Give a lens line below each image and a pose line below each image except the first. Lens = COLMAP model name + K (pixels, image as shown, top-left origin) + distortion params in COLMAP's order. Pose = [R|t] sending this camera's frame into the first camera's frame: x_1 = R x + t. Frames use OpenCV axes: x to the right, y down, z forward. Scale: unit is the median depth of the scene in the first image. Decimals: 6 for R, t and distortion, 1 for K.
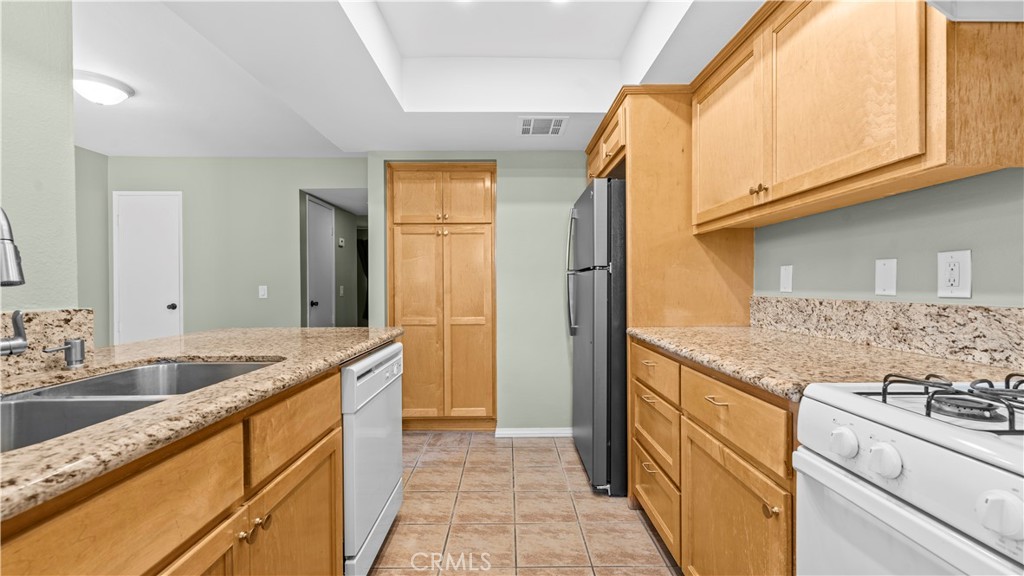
lens RADIAL K [[412.0, 0, 512.1], [0, 412.0, 285.7], [0, 0, 1]] dist [-0.000338, 0.000026]
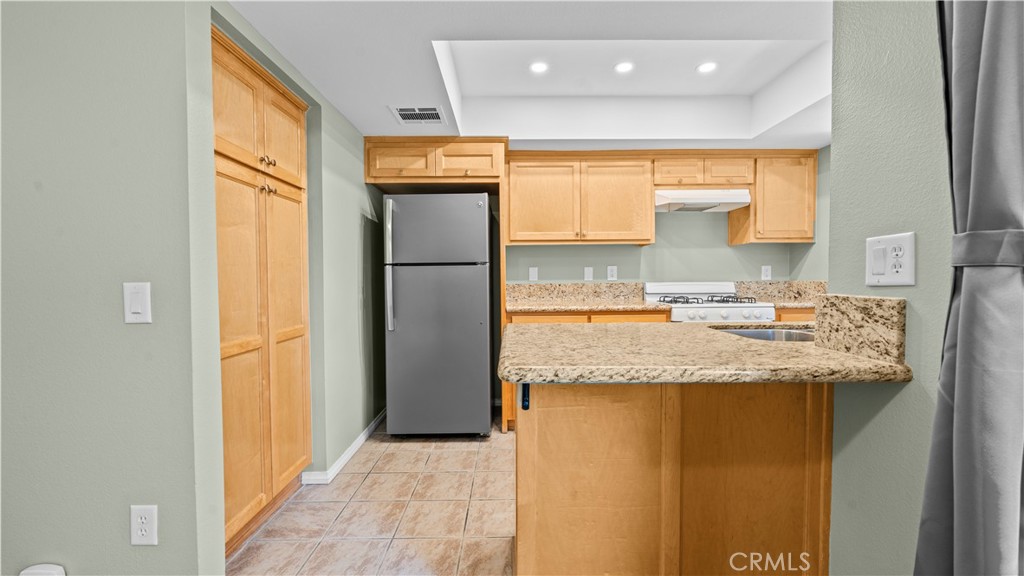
lens RADIAL K [[412.0, 0, 513.1], [0, 412.0, 286.3], [0, 0, 1]] dist [-0.000338, 0.000026]
pose [[-0.004435, -0.017970, 0.999829, -1.905884], [0.009036, 0.999797, 0.018010, 0.007441], [-0.999949, 0.009114, -0.004271, 1.639420]]
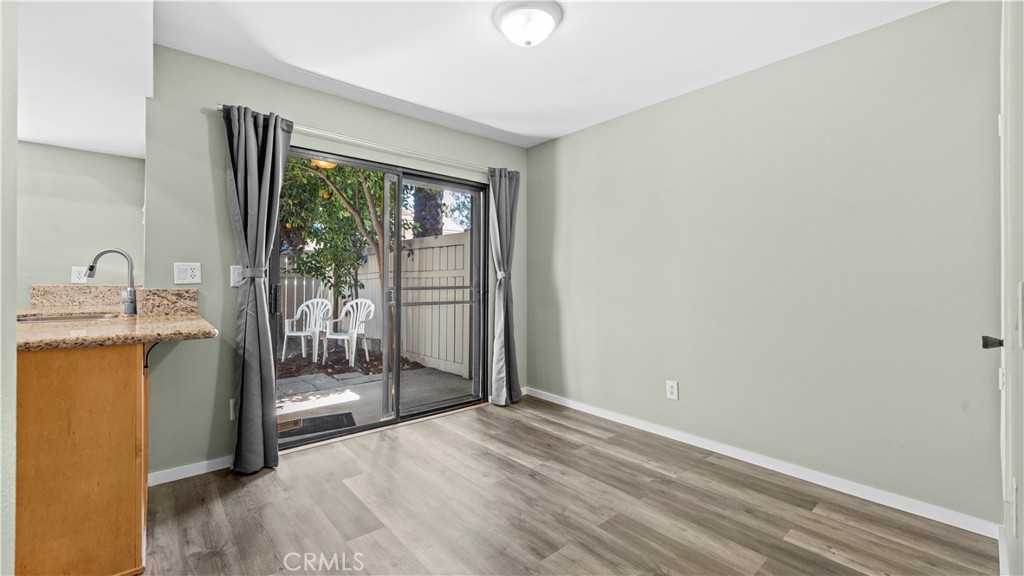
lens RADIAL K [[412.0, 0, 510.4], [0, 412.0, 281.2], [0, 0, 1]] dist [-0.000338, 0.000026]
pose [[-0.759460, 0.001994, -0.650551, -1.005162], [-0.002923, 0.999975, 0.006477, -0.001615], [0.650547, 0.006820, -0.759435, 3.341166]]
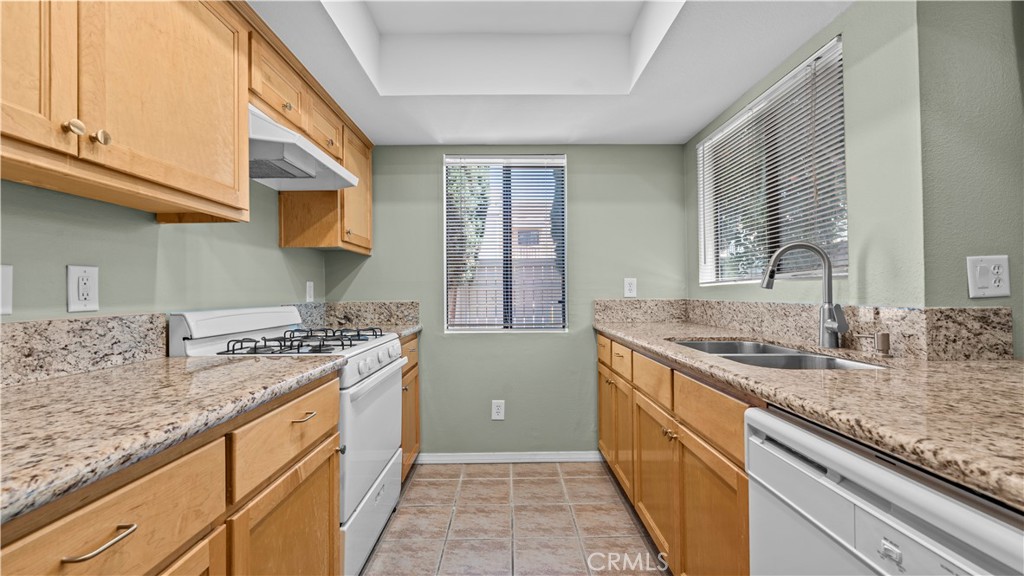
lens RADIAL K [[412.0, 0, 513.2], [0, 412.0, 287.3], [0, 0, 1]] dist [-0.000338, 0.000026]
pose [[-0.999881, 0.015446, -0.000189, 0.008073], [0.015448, 0.999822, -0.010844, -0.002808], [0.000022, -0.010846, -0.999941, 1.877346]]
